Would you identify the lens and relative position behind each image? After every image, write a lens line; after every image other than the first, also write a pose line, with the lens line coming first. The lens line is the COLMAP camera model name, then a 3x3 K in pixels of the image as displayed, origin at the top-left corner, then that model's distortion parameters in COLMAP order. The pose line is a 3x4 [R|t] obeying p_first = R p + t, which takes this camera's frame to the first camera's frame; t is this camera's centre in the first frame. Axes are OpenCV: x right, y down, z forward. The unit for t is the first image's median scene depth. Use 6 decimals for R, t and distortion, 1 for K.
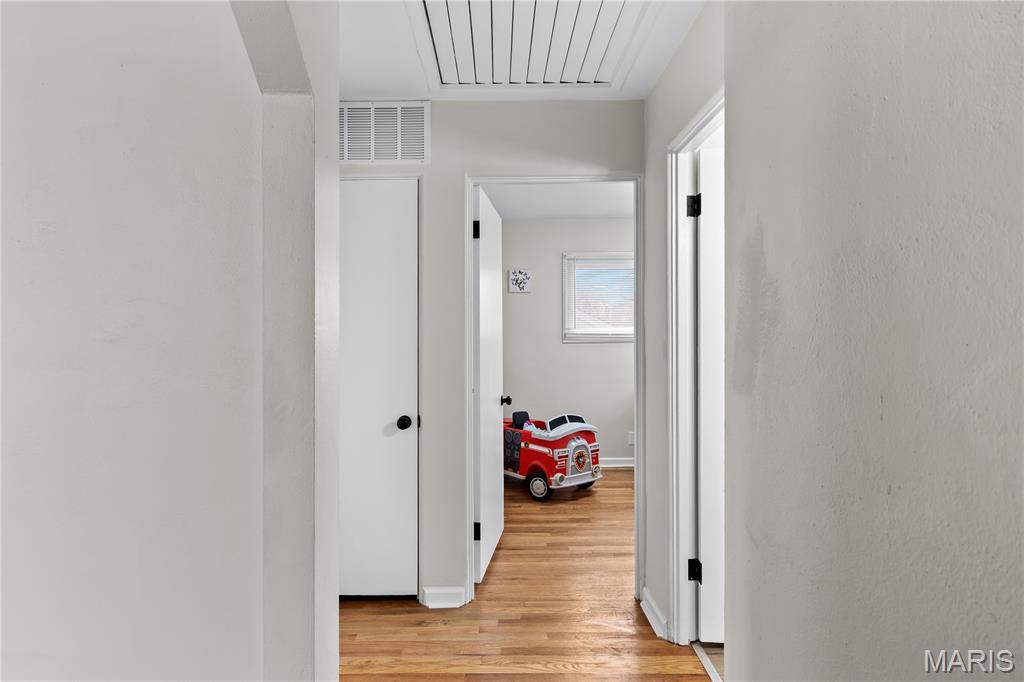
lens RADIAL K [[473.3, 0, 515.3], [0, 473.3, 335.5], [0, 0, 1]] dist [0.003309, -0.002296]
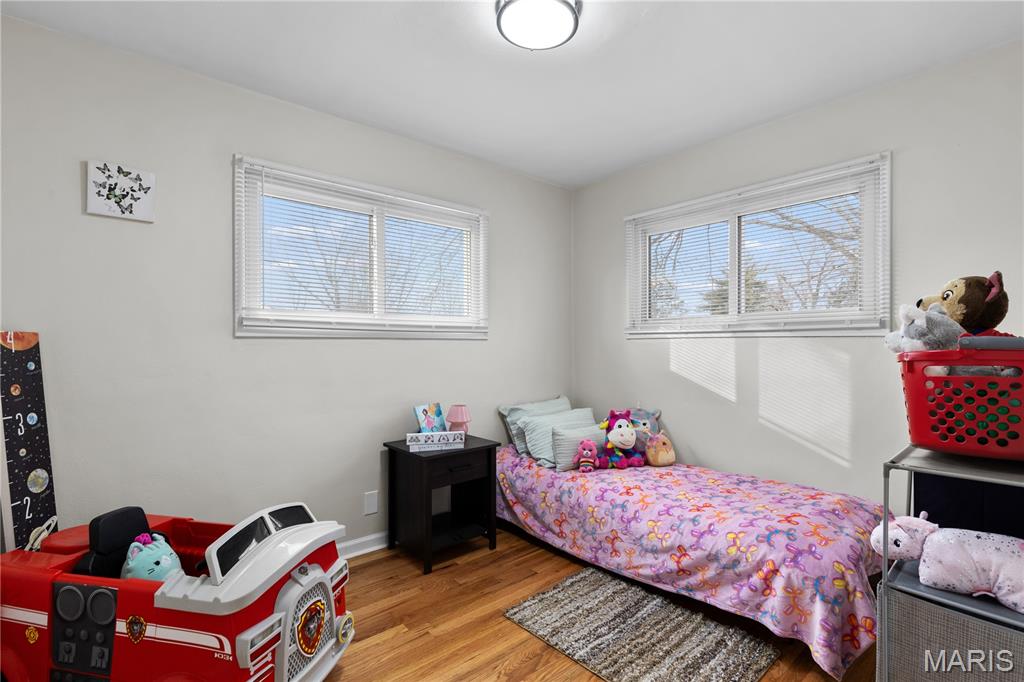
lens RADIAL K [[473.3, 0, 515.7], [0, 473.3, 343.4], [0, 0, 1]] dist [0.003309, -0.002296]
pose [[0.774572, 0.001099, 0.632484, 0.018739], [-0.001872, 0.999998, 0.000556, 0.026286], [-0.632482, -0.001615, 0.774573, 0.535095]]
